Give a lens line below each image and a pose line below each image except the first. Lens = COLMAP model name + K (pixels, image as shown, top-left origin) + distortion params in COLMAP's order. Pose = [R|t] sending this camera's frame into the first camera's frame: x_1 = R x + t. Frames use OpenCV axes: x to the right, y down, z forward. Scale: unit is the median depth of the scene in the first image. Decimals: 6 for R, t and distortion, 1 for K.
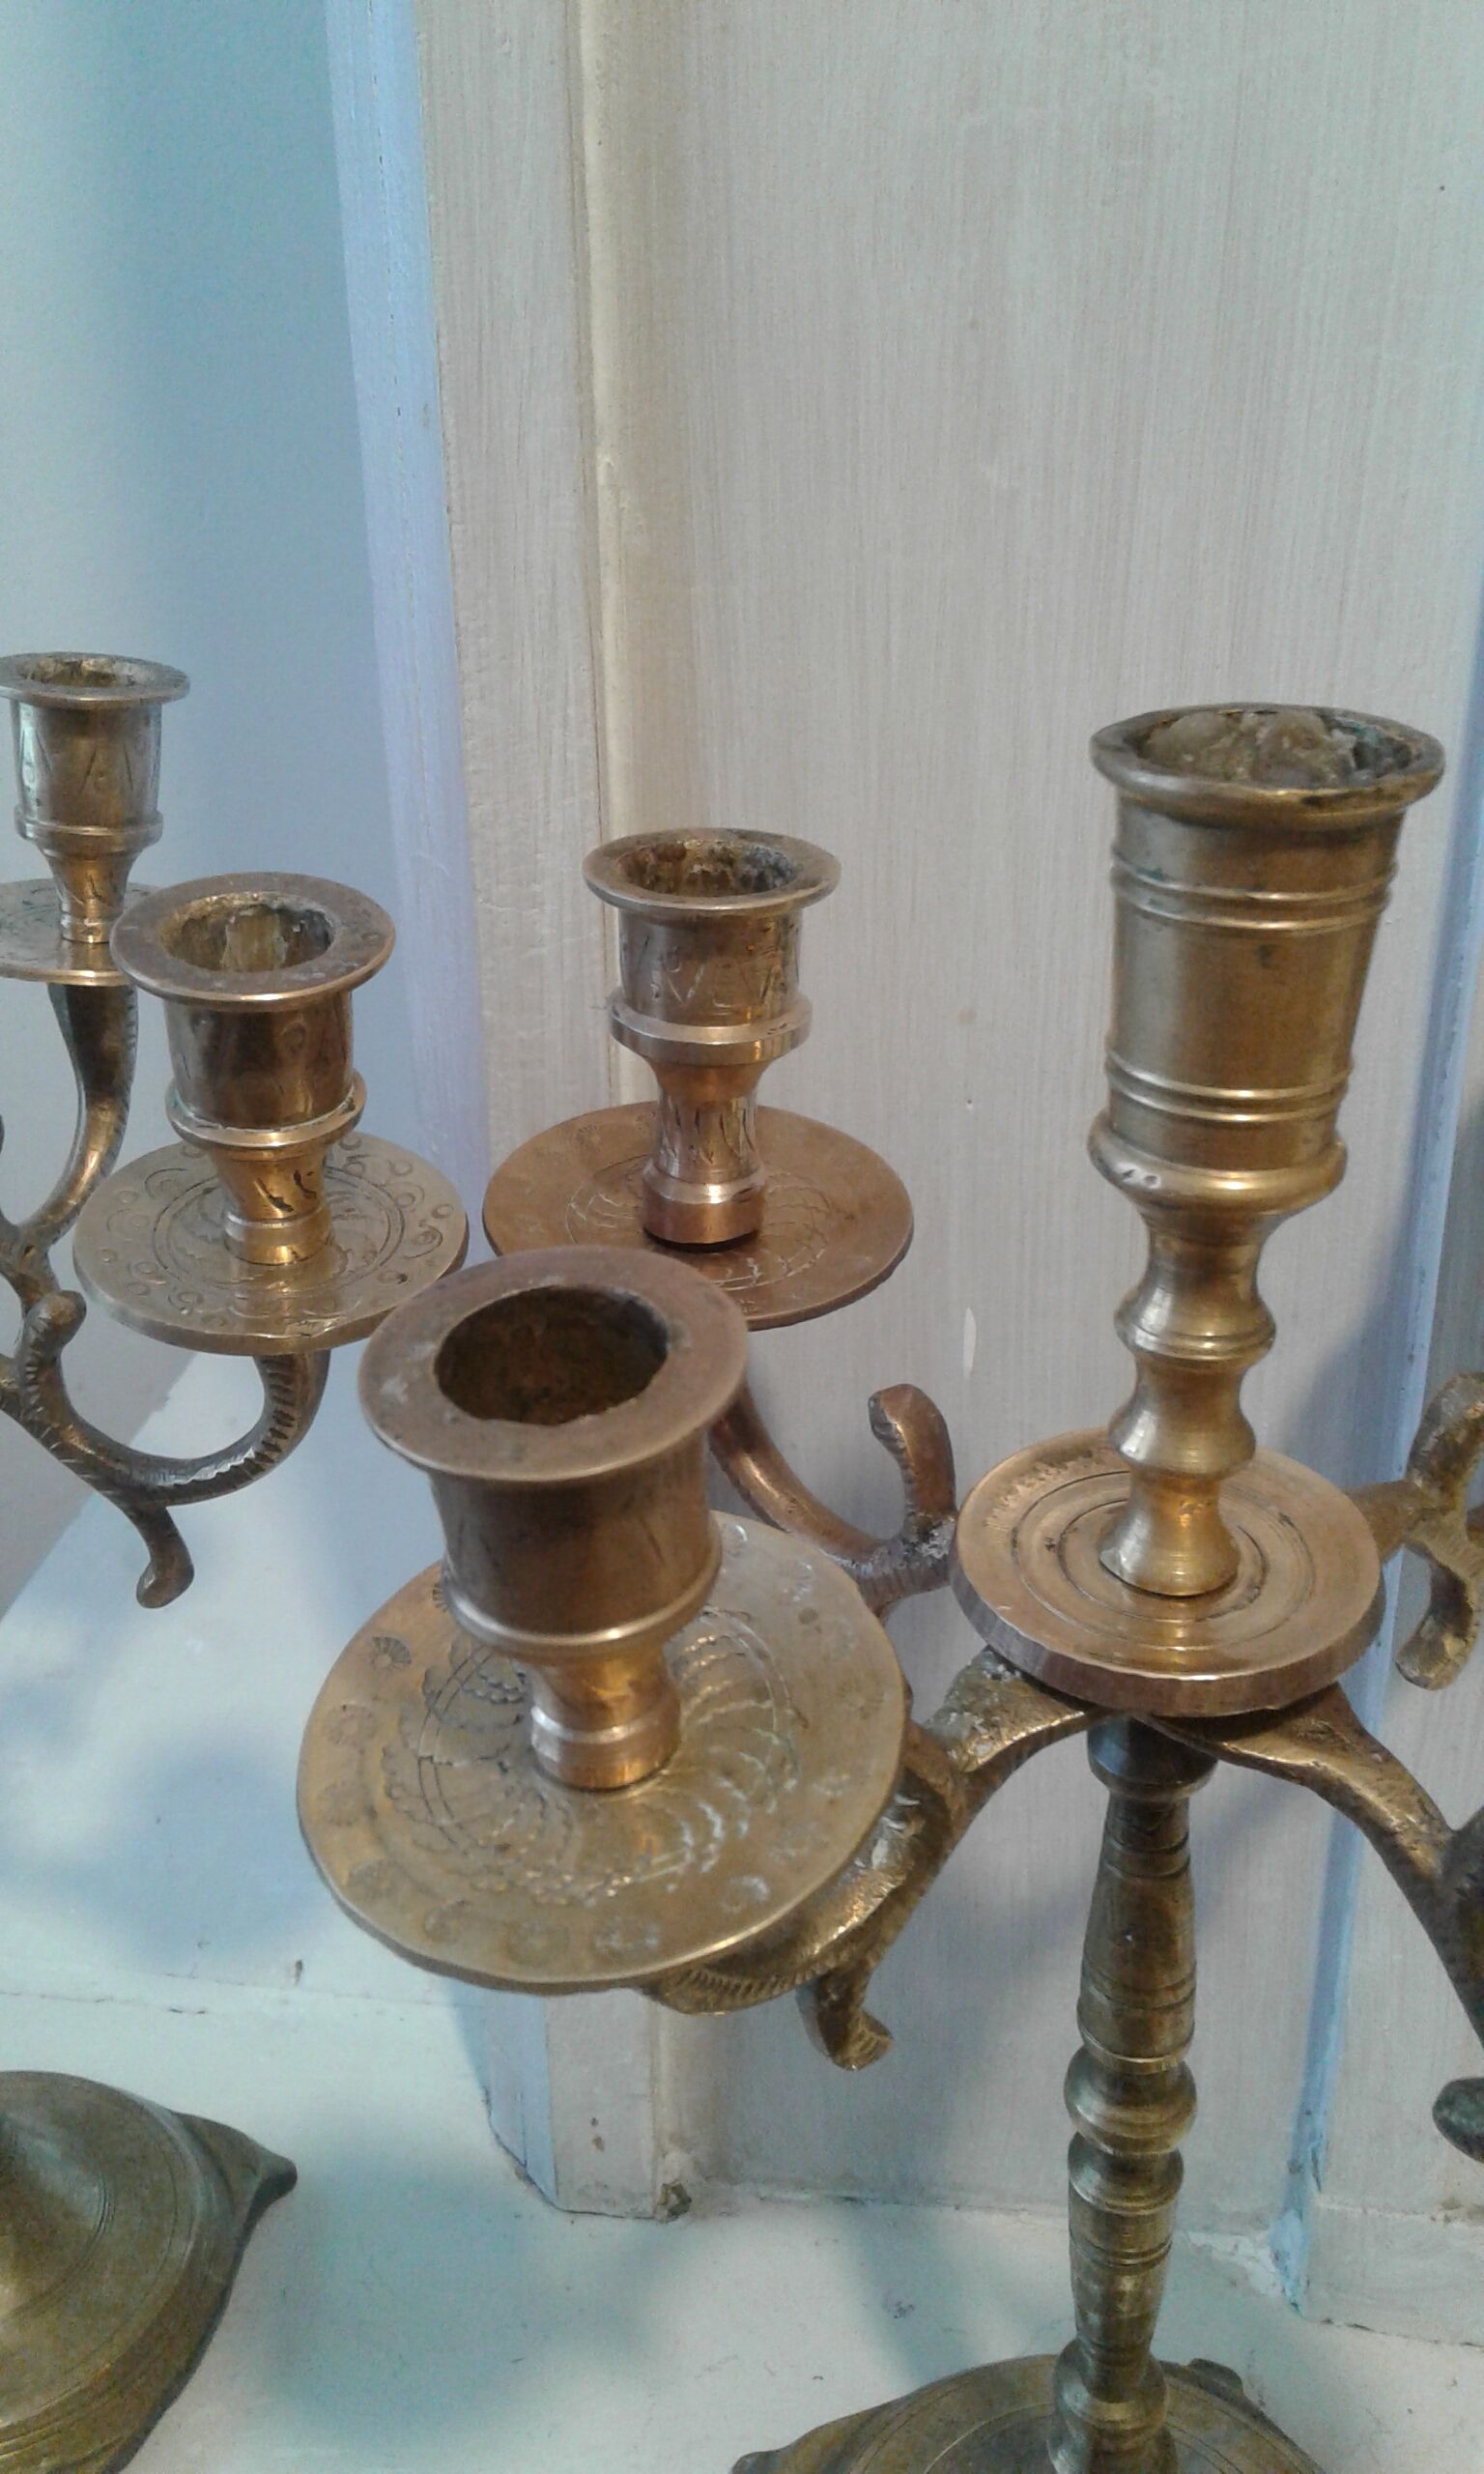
lens RADIAL K [[2325.7, 0, 739.3], [0, 2325.7, 1261.5], [0, 0, 1]] dist [0.025710, 0.000000]
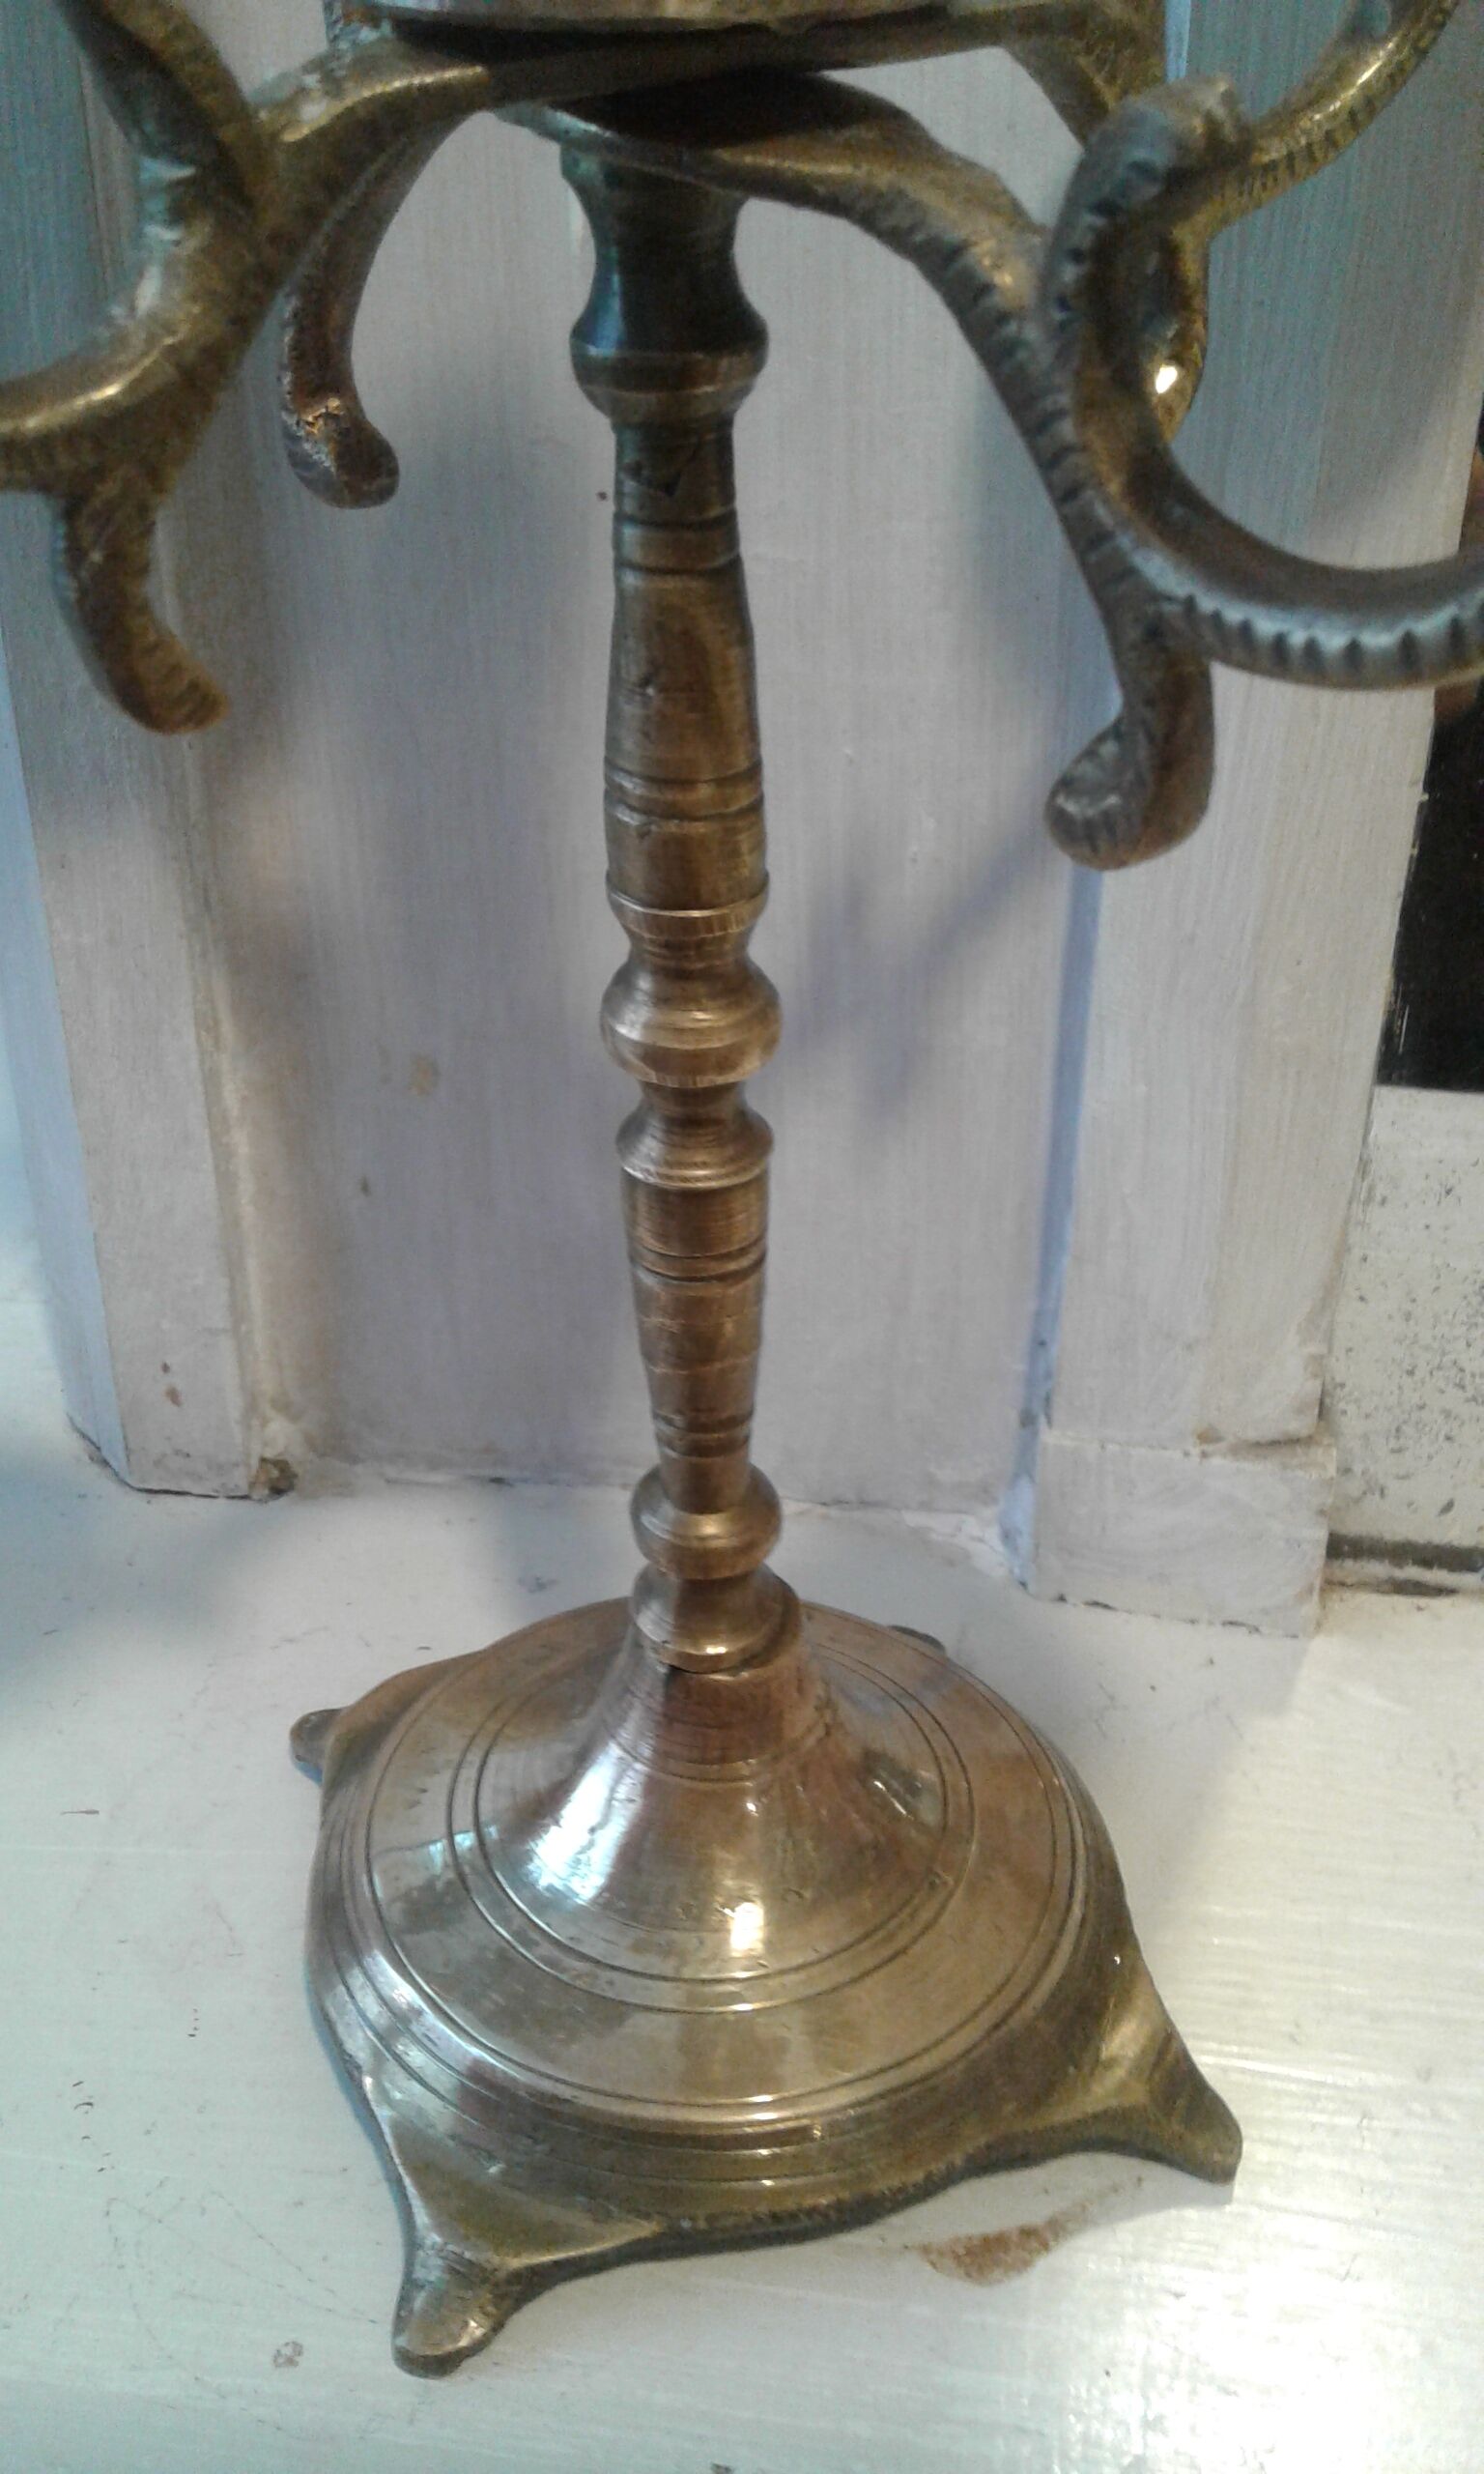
lens RADIAL K [[2325.7, 0, 734.9], [0, 2325.7, 1246.3], [0, 0, 1]] dist [0.025710, 0.000000]
pose [[0.999708, 0.009250, 0.022333, 0.121729], [-0.011124, 0.996290, 0.085337, 0.269333], [-0.021461, -0.085560, 0.996102, 0.209368]]
